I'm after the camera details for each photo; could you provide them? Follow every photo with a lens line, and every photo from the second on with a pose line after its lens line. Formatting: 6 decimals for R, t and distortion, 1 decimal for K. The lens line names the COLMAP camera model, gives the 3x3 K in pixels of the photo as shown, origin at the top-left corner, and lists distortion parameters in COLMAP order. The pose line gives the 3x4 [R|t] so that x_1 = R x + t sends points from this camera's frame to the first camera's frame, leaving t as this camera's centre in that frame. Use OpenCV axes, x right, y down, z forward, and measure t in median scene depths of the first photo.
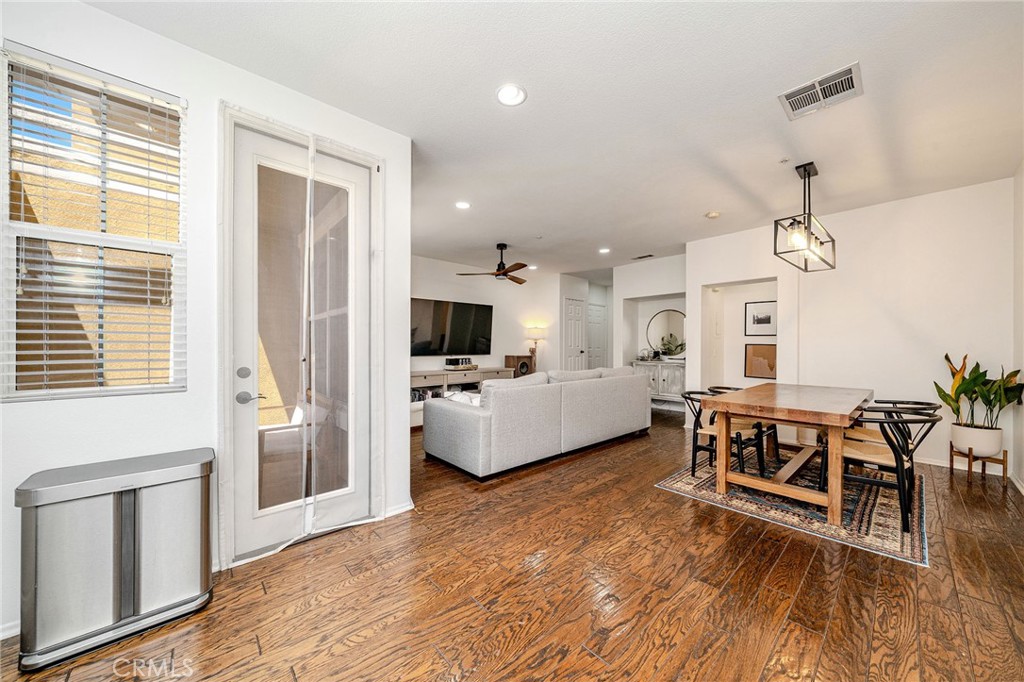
lens RADIAL K [[350.8, 0, 505.6], [0, 350.8, 343.5], [0, 0, 1]] dist [-0.006651, -0.000378]
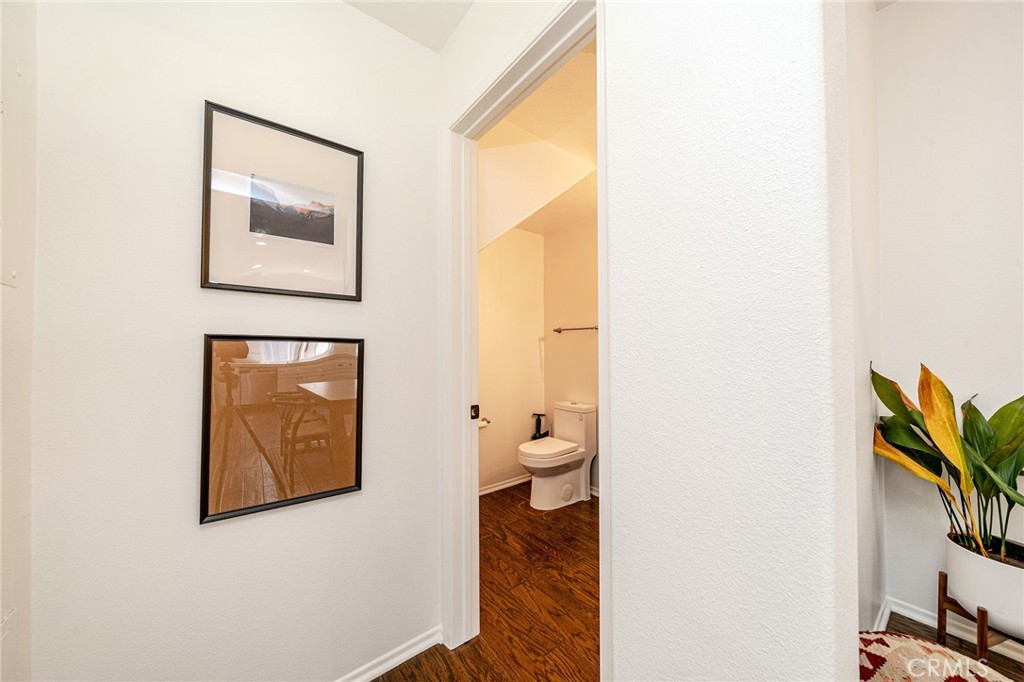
lens RADIAL K [[350.8, 0, 508.9], [0, 350.8, 347.0], [0, 0, 1]] dist [-0.006651, -0.000378]
pose [[0.049695, 0.004353, 0.998755, 0.495677], [0.000966, 0.999990, -0.004407, 0.009491], [-0.998764, 0.001184, 0.049690, 0.805133]]
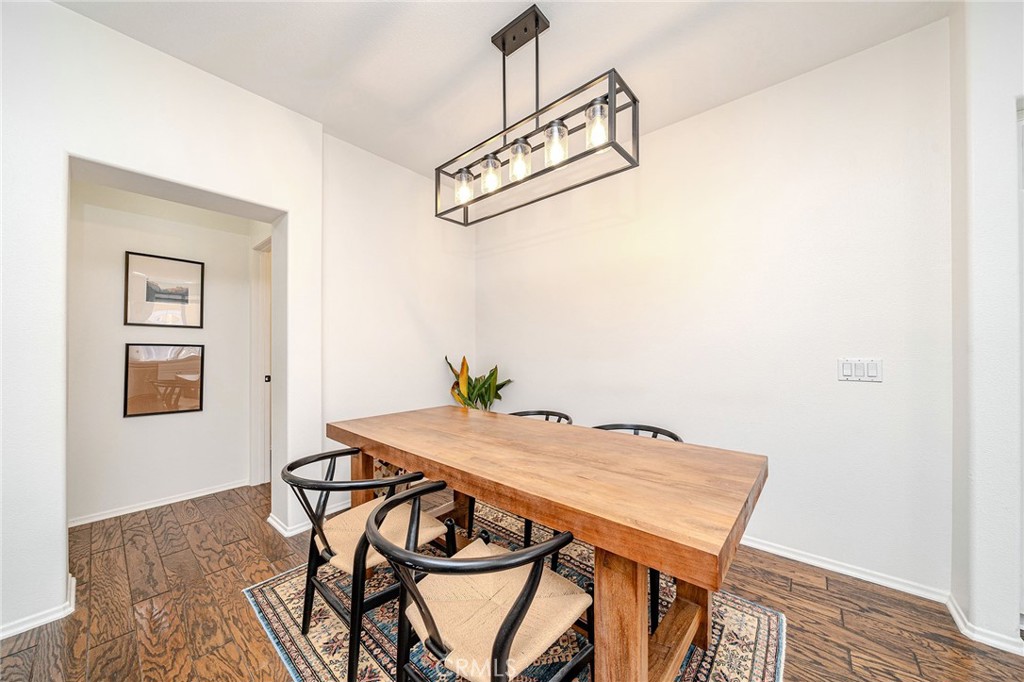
lens RADIAL K [[350.8, 0, 520.4], [0, 350.8, 350.0], [0, 0, 1]] dist [-0.006651, -0.000378]
pose [[-0.170055, -0.002105, 0.985432, 0.147969], [-0.004496, 0.999989, 0.001360, 0.007922], [-0.985424, -0.004199, -0.170062, 0.550489]]
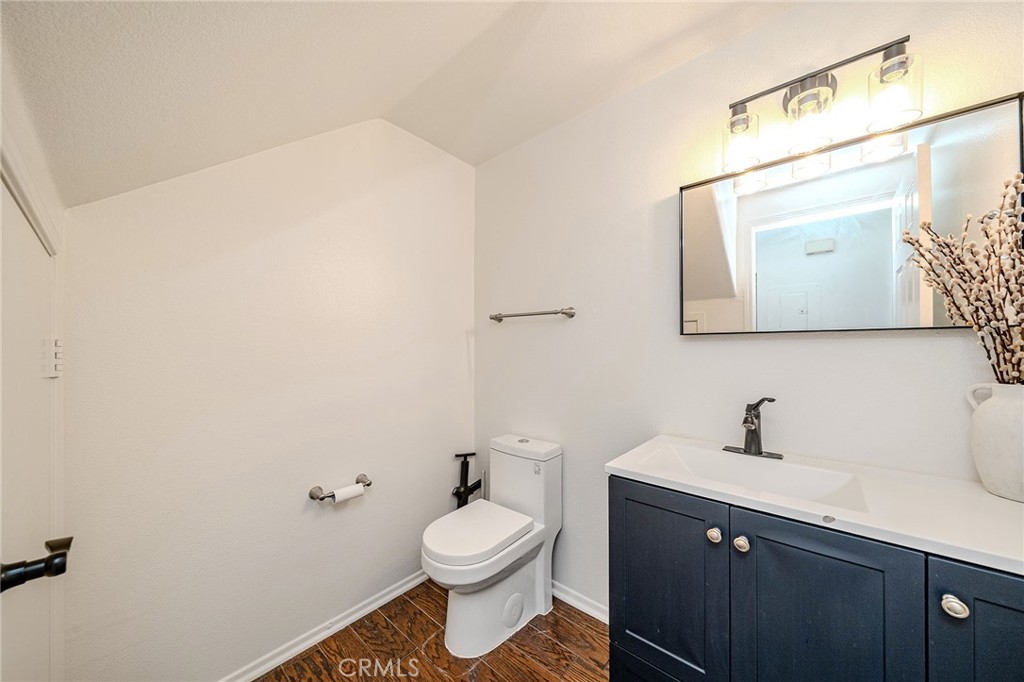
lens RADIAL K [[350.8, 0, 514.8], [0, 350.8, 345.6], [0, 0, 1]] dist [-0.006651, -0.000378]
pose [[-0.151258, 0.008556, 0.988457, 0.605578], [-0.002950, 0.999954, -0.009107, 0.010341], [-0.988490, -0.004294, -0.151226, 0.797249]]
